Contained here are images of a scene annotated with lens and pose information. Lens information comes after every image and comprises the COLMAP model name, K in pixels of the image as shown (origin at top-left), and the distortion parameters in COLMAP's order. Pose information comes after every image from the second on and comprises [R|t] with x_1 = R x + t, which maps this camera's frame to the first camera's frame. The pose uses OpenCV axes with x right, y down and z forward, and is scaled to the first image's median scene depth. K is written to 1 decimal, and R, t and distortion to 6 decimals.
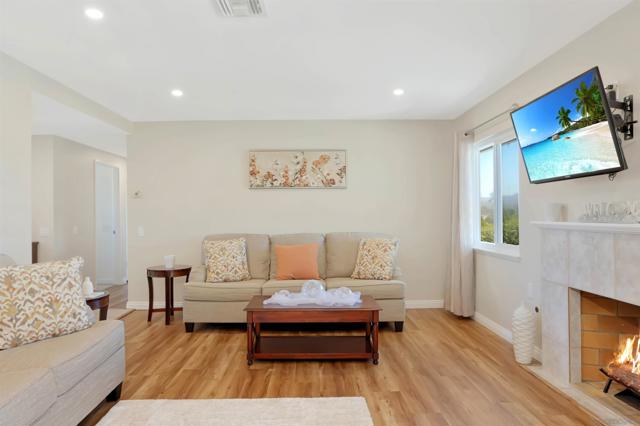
lens RADIAL K [[415.9, 0, 320.0], [0, 415.9, 213.0], [0, 0, 1]] dist [-0.107836, 0.108698]
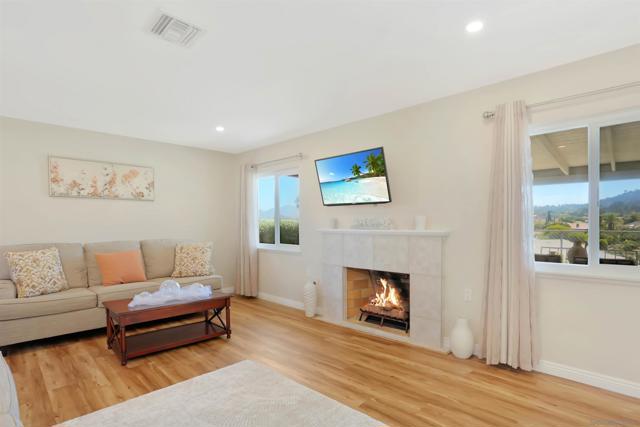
lens RADIAL K [[321.4, 0, 319.8], [0, 321.4, 234.2], [0, 0, 1]] dist [-0.037019, 0.000712]
pose [[0.717664, -0.015156, 0.696224, -0.285318], [-0.009121, 0.999473, 0.031159, 0.001077], [-0.696329, -0.028712, 0.717148, 0.056826]]
